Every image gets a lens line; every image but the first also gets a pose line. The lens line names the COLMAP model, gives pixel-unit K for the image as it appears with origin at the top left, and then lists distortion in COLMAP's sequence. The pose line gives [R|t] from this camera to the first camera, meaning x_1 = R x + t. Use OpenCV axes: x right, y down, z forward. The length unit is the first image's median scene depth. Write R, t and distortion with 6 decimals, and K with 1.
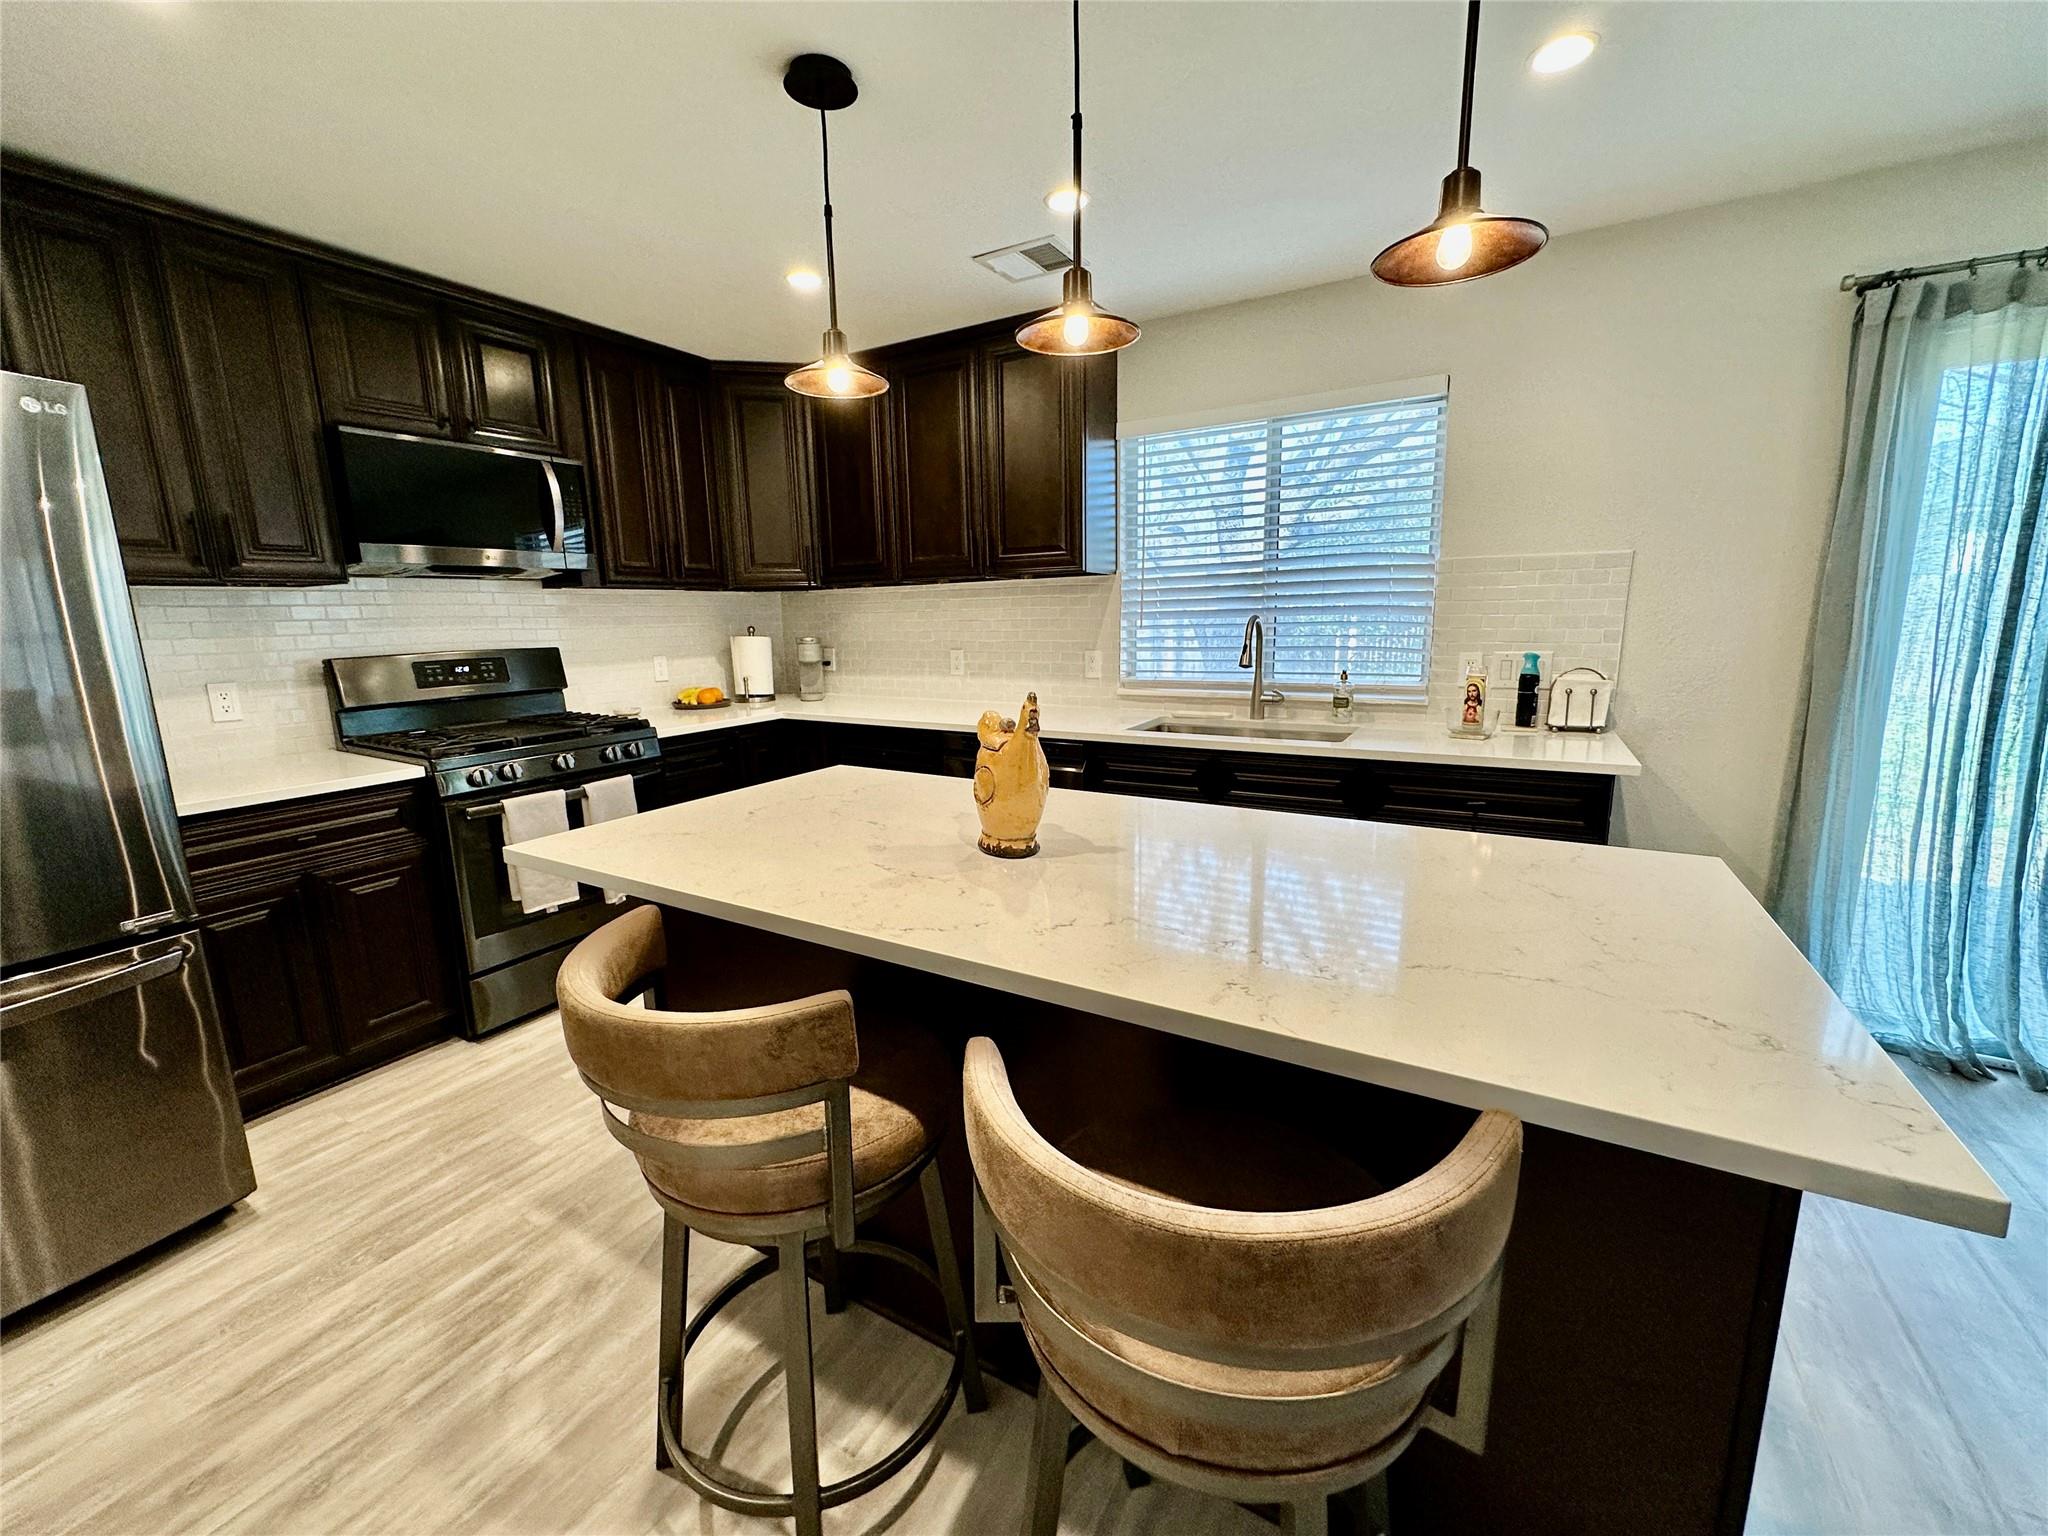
lens RADIAL K [[820.6, 0, 1021.6], [0, 820.6, 769.5], [0, 0, 1]] dist [-0.003630, 0.002073]
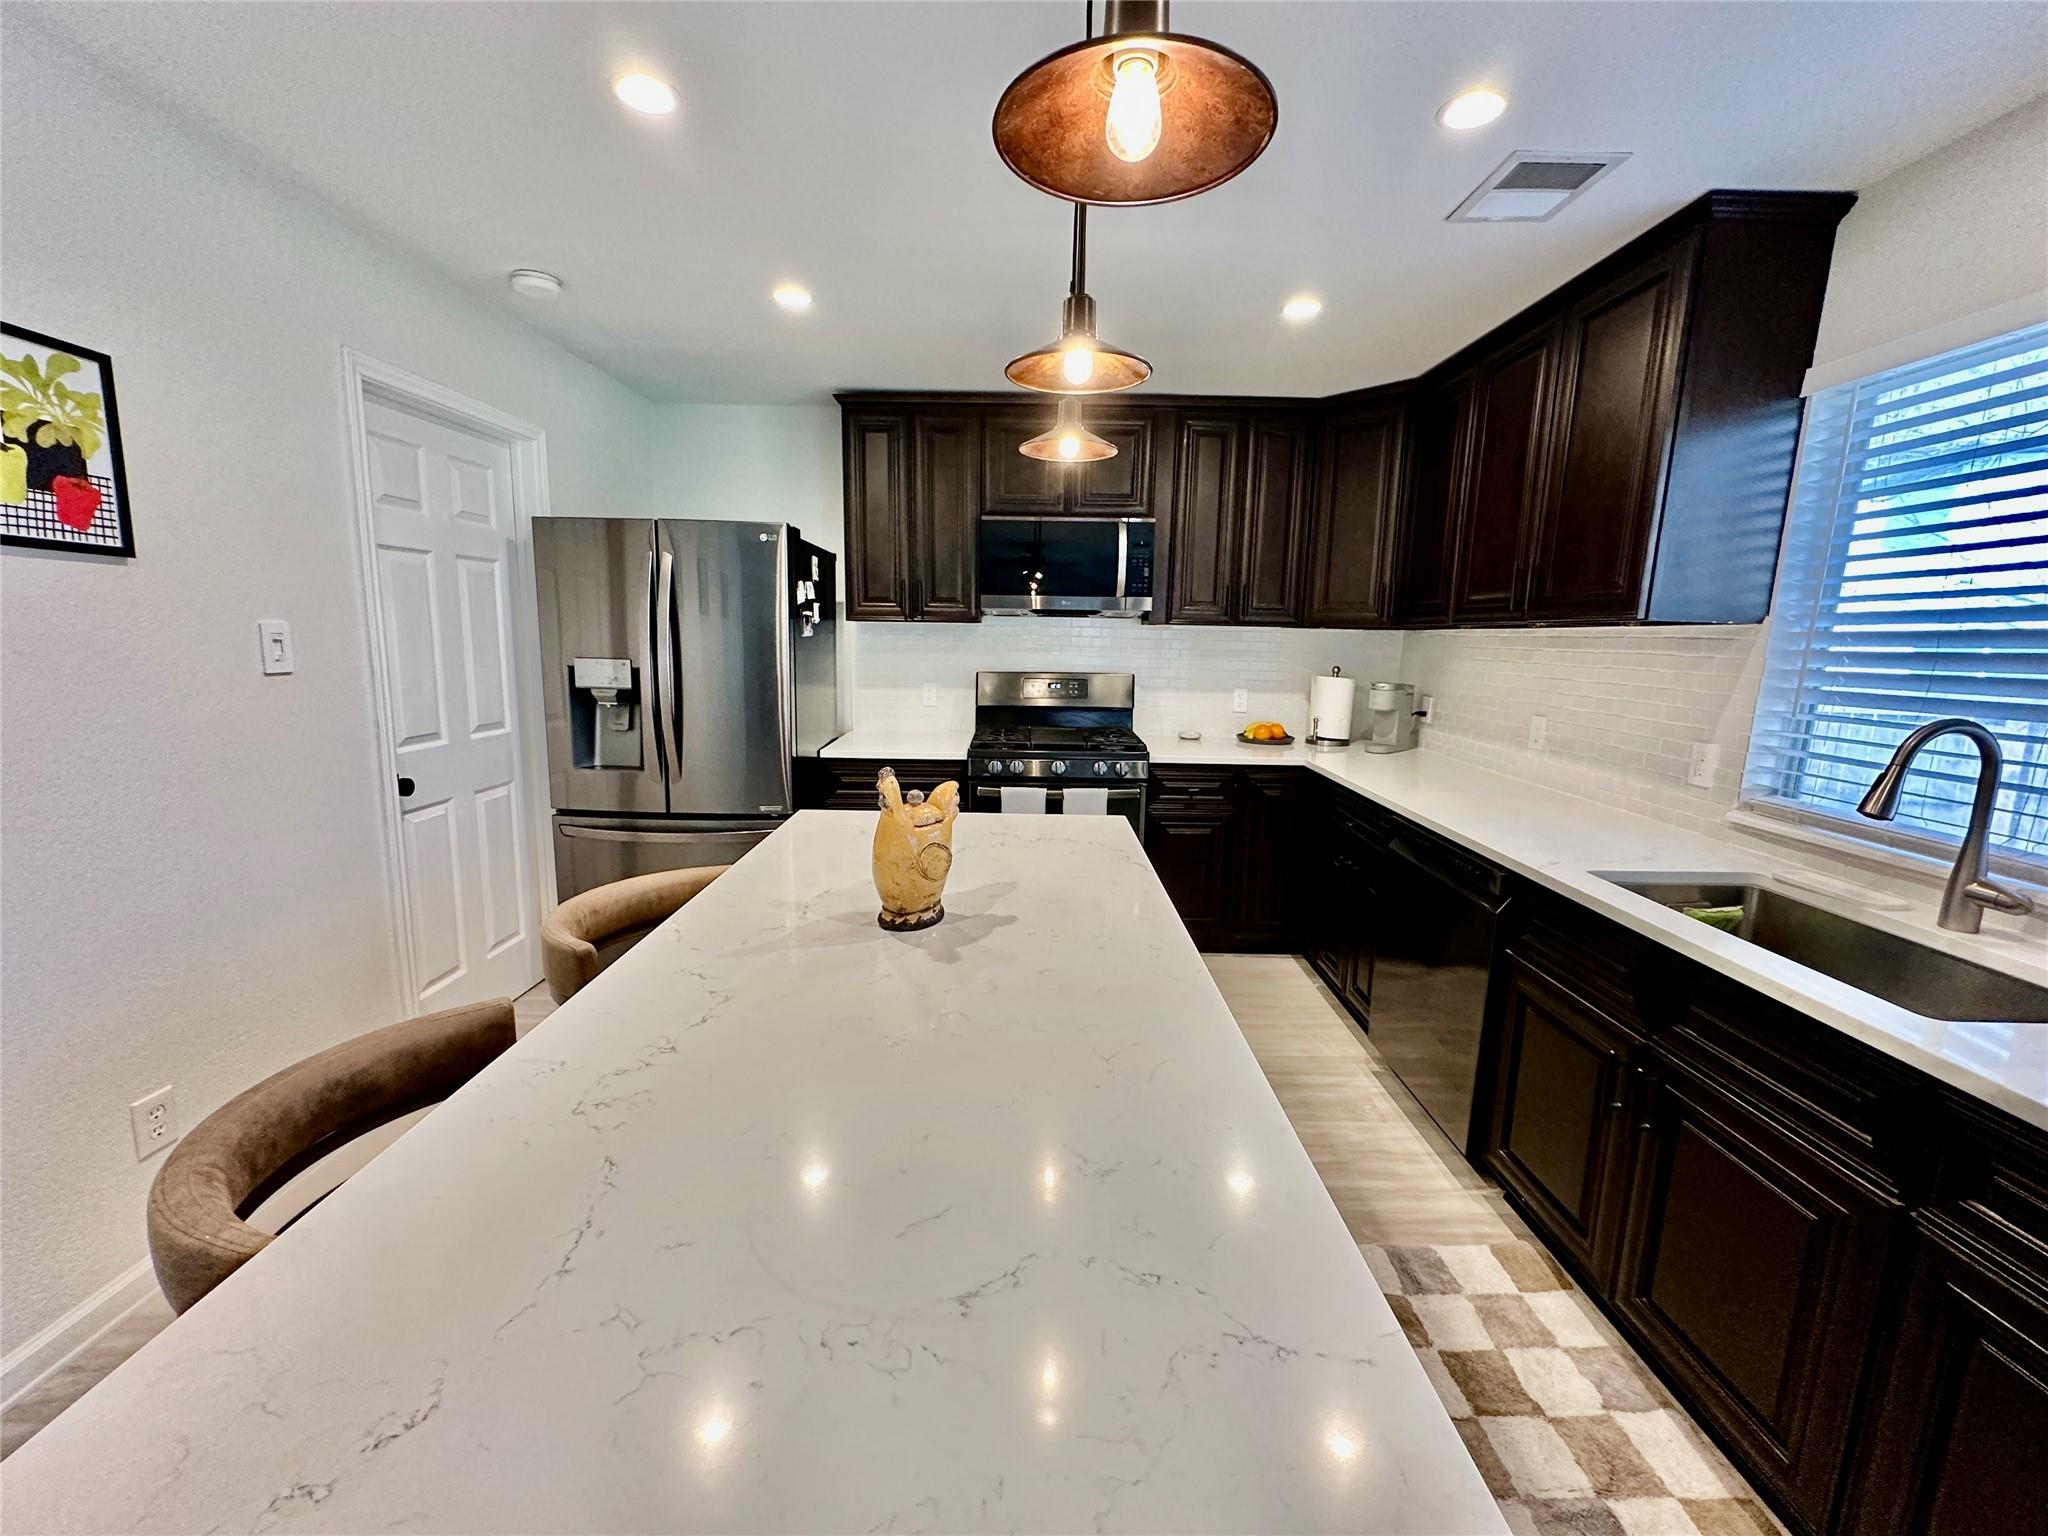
lens RADIAL K [[820.6, 0, 1021.6], [0, 820.6, 769.5], [0, 0, 1]] dist [-0.003630, 0.002073]
pose [[0.504580, 0.172673, -0.845922, 0.428932], [-0.191740, 0.977740, 0.085210, -0.095036], [0.841805, 0.119202, 0.526456, 0.284585]]
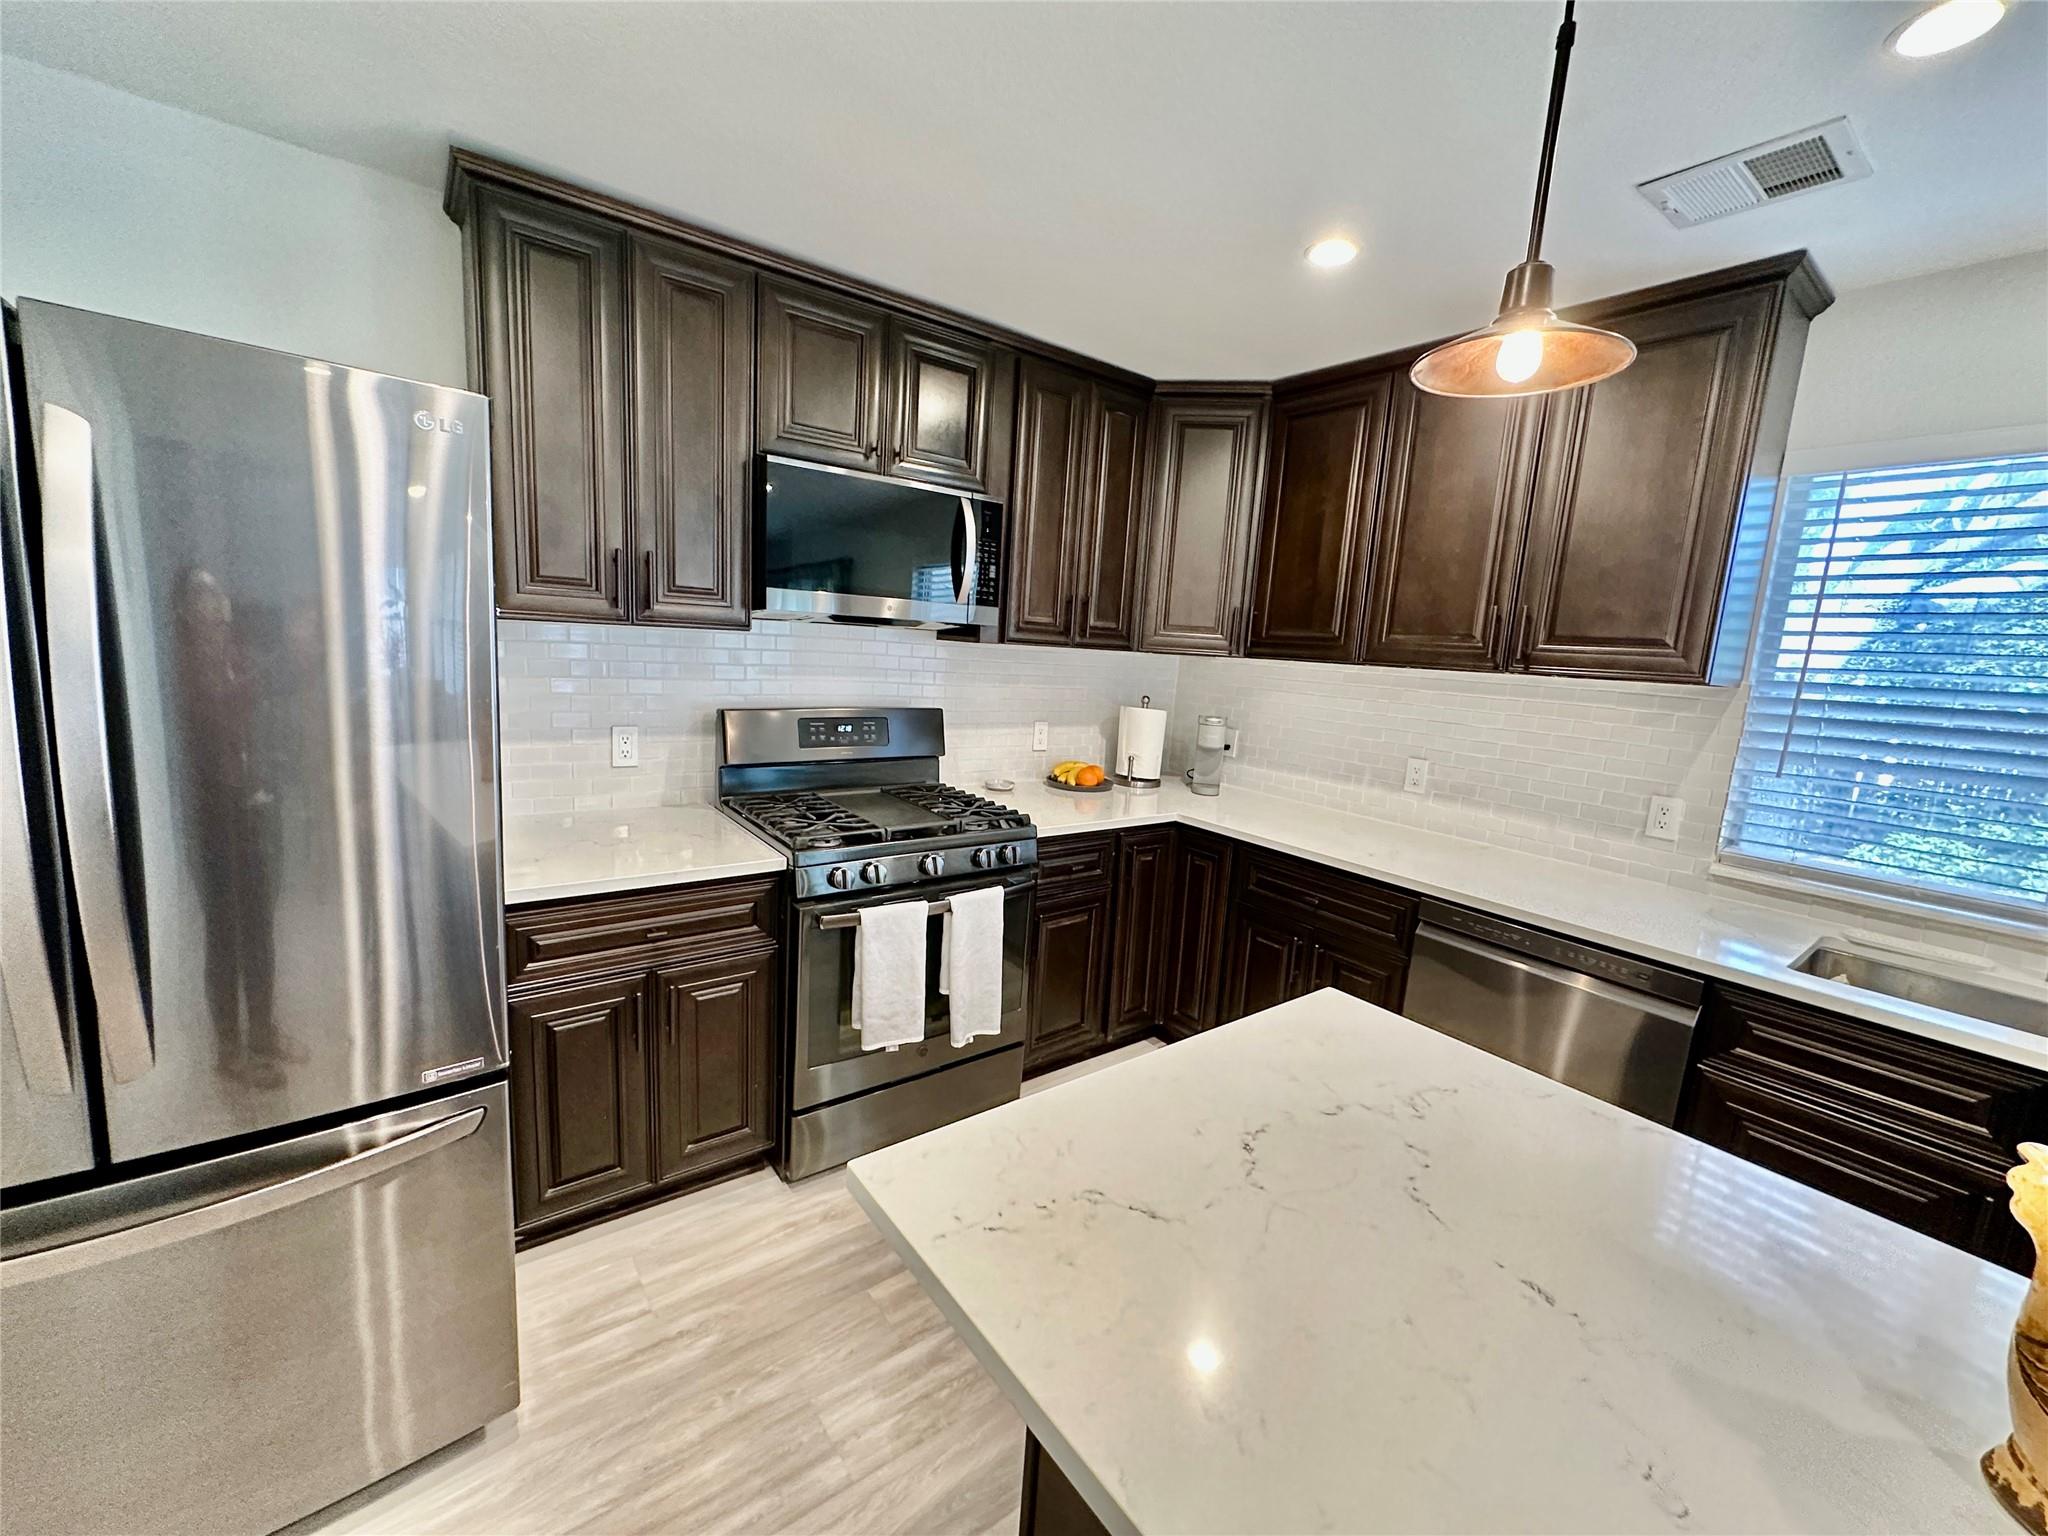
lens RADIAL K [[820.6, 0, 1021.6], [0, 820.6, 769.5], [0, 0, 1]] dist [-0.003630, 0.002073]
pose [[0.920045, 0.136723, -0.367183, -0.179832], [-0.151918, 0.988312, -0.012653, -0.097872], [0.361162, 0.067423, 0.930063, 0.253811]]
